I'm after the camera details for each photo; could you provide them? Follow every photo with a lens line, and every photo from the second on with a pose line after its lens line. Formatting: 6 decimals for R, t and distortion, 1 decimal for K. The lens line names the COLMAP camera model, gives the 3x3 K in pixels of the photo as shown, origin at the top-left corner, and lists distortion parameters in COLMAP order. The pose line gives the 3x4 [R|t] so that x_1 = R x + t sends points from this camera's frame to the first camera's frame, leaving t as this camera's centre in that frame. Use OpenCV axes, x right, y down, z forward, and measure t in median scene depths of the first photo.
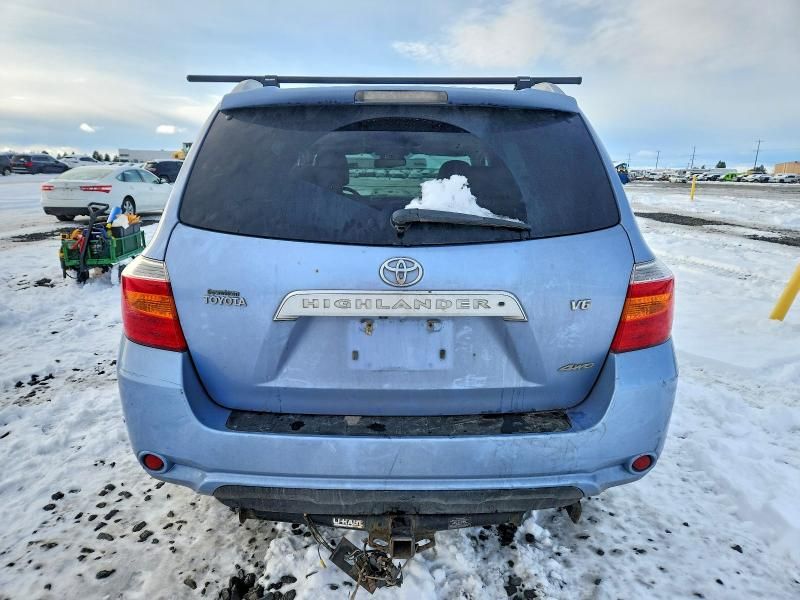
lens RADIAL K [[532.8, 0, 397.6], [0, 532.8, 299.6], [0, 0, 1]] dist [0.007745, -0.002907]
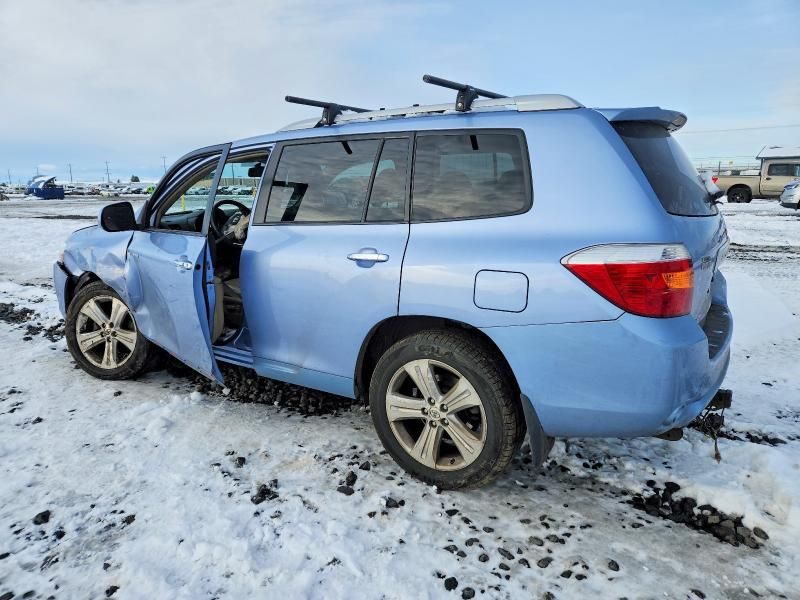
lens RADIAL K [[532.8, 0, 397.6], [0, 532.8, 299.6], [0, 0, 1]] dist [0.007745, -0.002907]
pose [[0.556631, -0.183577, 0.810223, -1.350985], [0.203723, 0.975664, 0.081103, -0.122383], [-0.805394, 0.119917, 0.580483, 0.619586]]
